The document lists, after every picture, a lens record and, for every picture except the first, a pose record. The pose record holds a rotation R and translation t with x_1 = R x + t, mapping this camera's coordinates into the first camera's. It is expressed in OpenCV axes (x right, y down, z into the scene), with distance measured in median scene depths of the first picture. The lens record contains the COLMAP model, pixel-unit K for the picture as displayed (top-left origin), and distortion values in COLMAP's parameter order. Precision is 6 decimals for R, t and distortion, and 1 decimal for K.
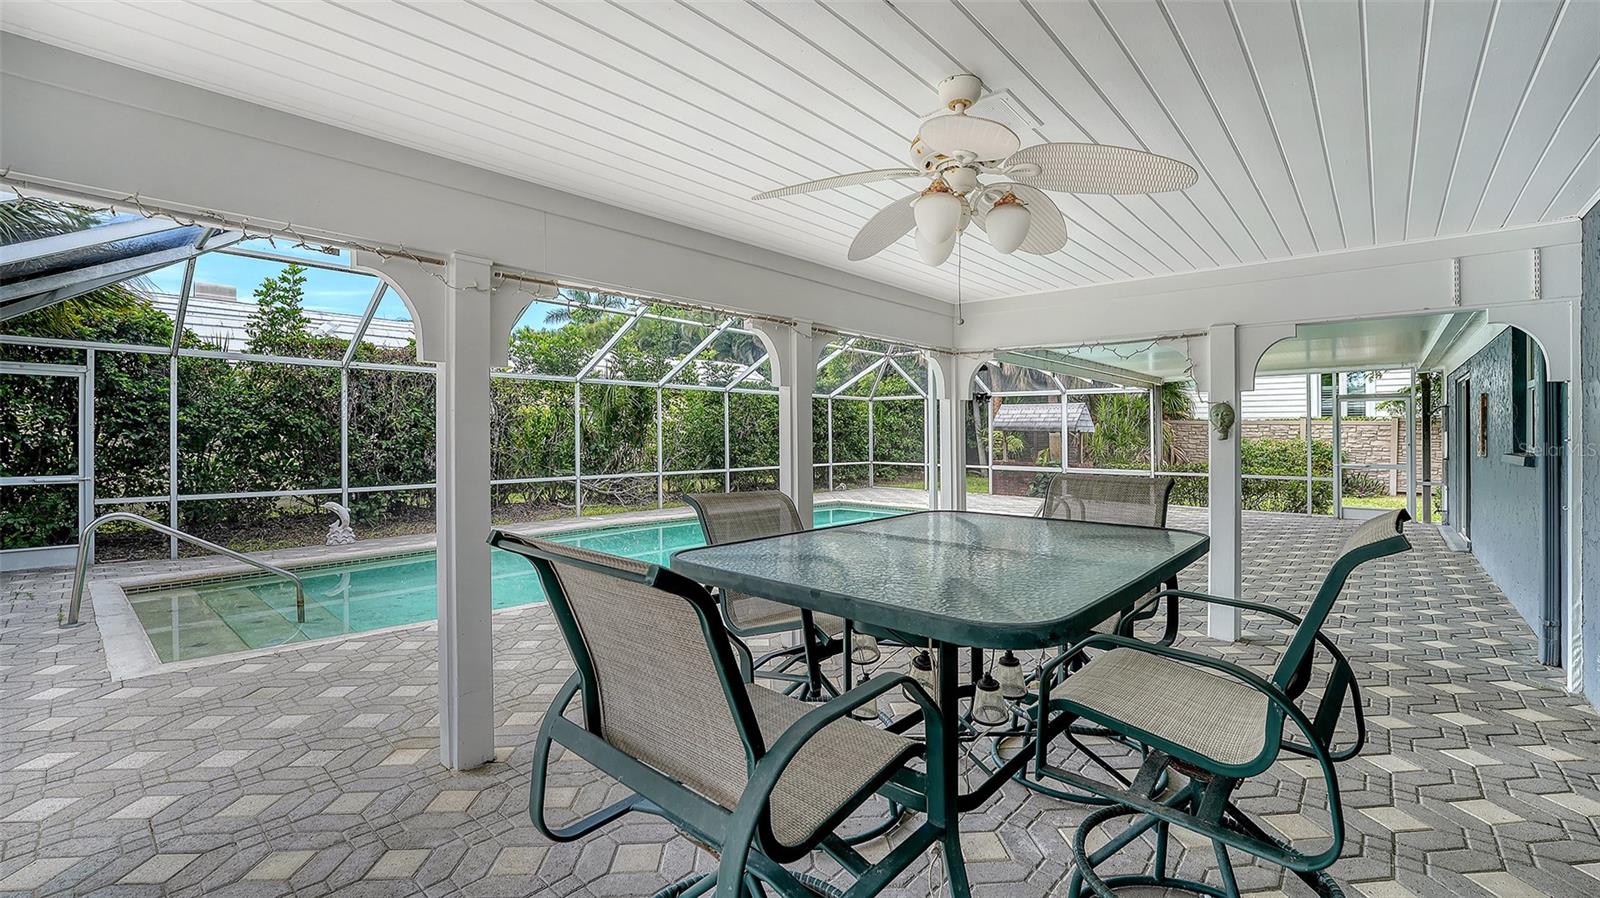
lens RADIAL K [[671.0, 0, 800.0], [0, 671.0, 449.0], [0, 0, 1]] dist [-0.001225, 0.000022]
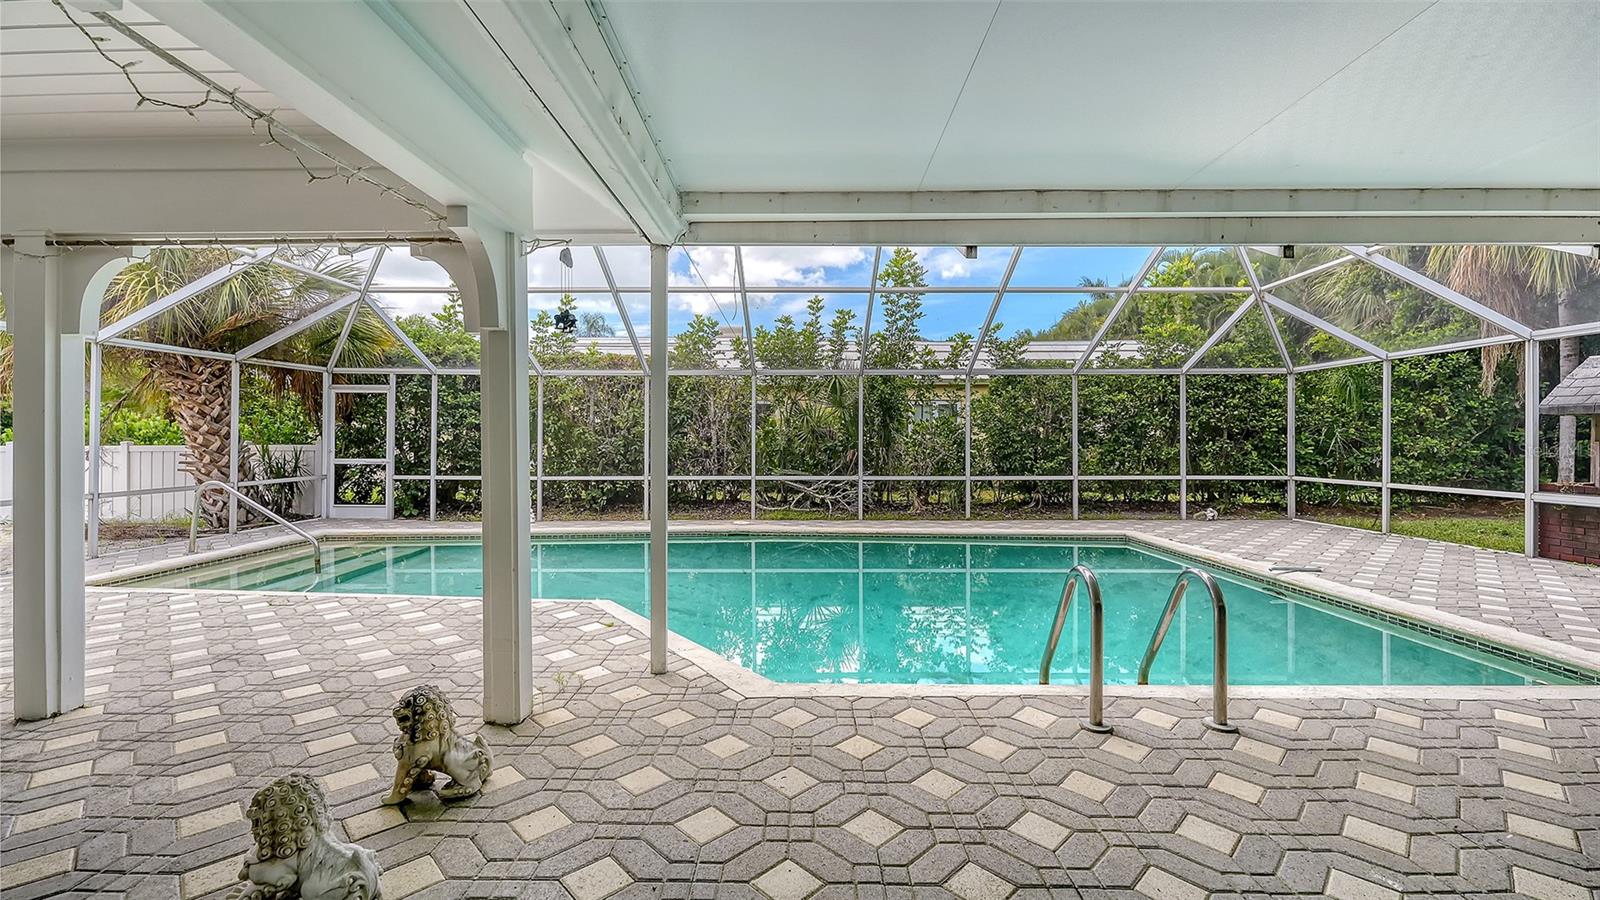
lens RADIAL K [[661.3, 0, 800.0], [0, 661.3, 450.0], [0, 0, 1]] dist [-0.000185, -0.000071]
pose [[0.655007, 0.013877, -0.755495, 0.551788], [-0.011283, 0.999900, 0.008583, -0.003251], [0.755539, 0.002902, 0.655098, 0.631869]]
